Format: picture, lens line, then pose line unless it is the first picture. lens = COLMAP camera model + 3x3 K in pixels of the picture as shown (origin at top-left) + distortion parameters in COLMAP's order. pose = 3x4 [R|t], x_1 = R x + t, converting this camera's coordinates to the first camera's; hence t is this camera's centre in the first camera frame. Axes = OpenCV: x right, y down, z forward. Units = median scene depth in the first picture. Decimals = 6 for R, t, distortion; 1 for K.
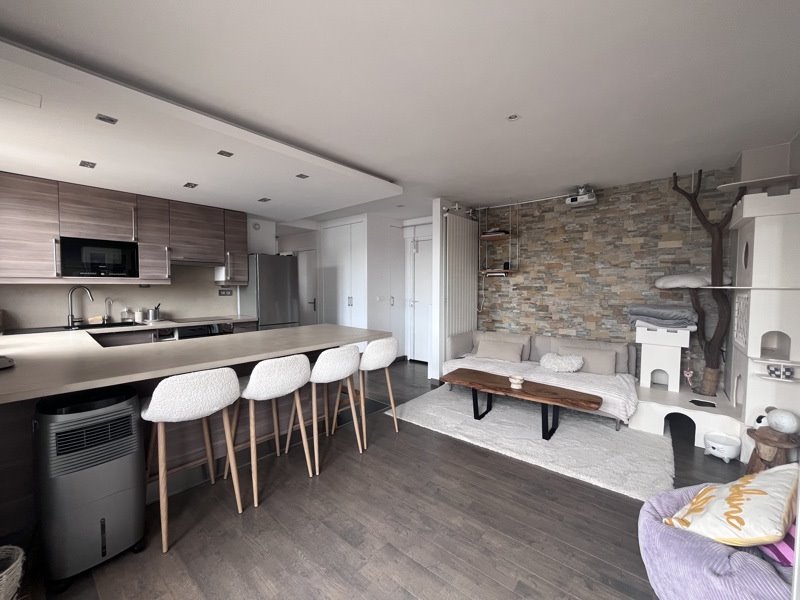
lens RADIAL K [[323.2, 0, 400.0], [0, 323.2, 300.0], [0, 0, 1]] dist [0.000530, 0.000675]
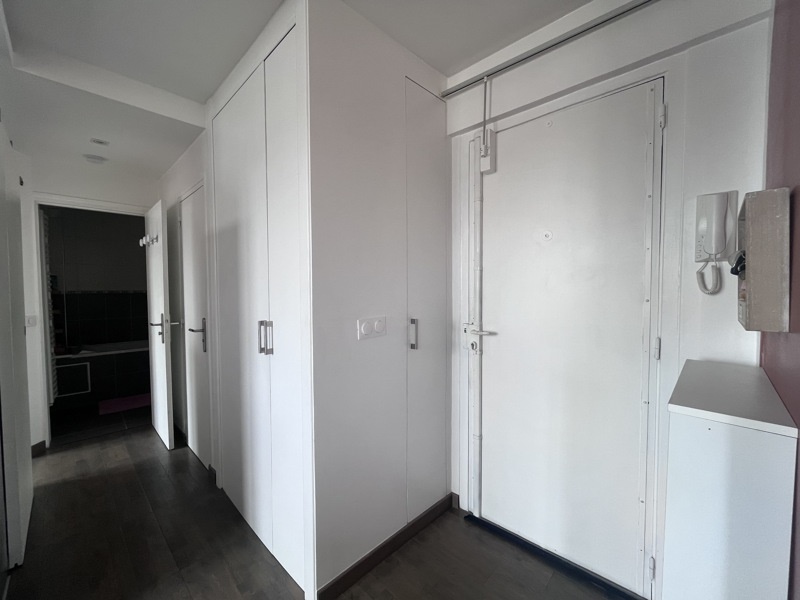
lens RADIAL K [[323.2, 0, 400.0], [0, 323.2, 300.0], [0, 0, 1]] dist [0.000530, 0.000675]
pose [[0.999445, -0.004117, -0.033046, -0.035306], [0.003782, 0.999941, -0.010195, -0.034966], [0.033086, 0.010064, 0.999402, 0.999699]]
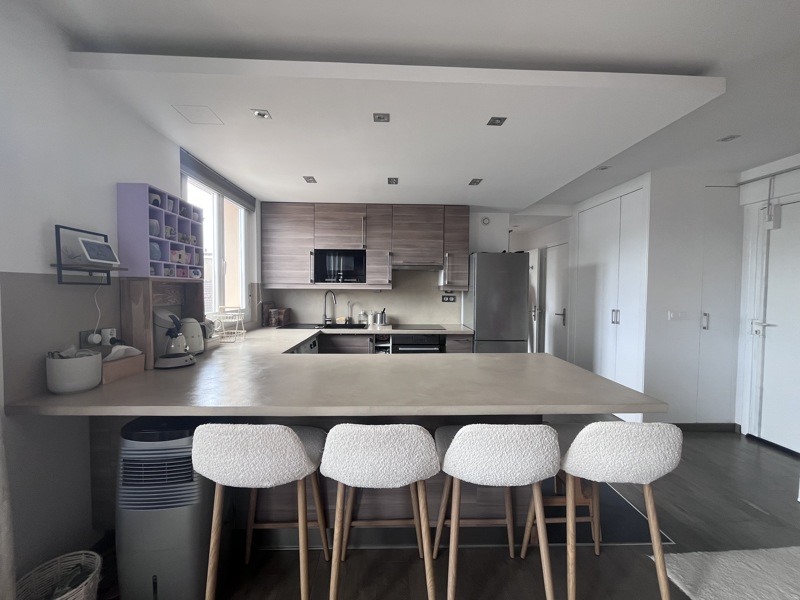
lens RADIAL K [[323.2, 0, 400.0], [0, 323.2, 300.0], [0, 0, 1]] dist [0.000530, 0.000675]
pose [[0.682930, 0.028911, -0.729911, 0.033012], [-0.039533, 0.999215, 0.002589, -0.019064], [0.729413, 0.027087, 0.683537, 0.333070]]
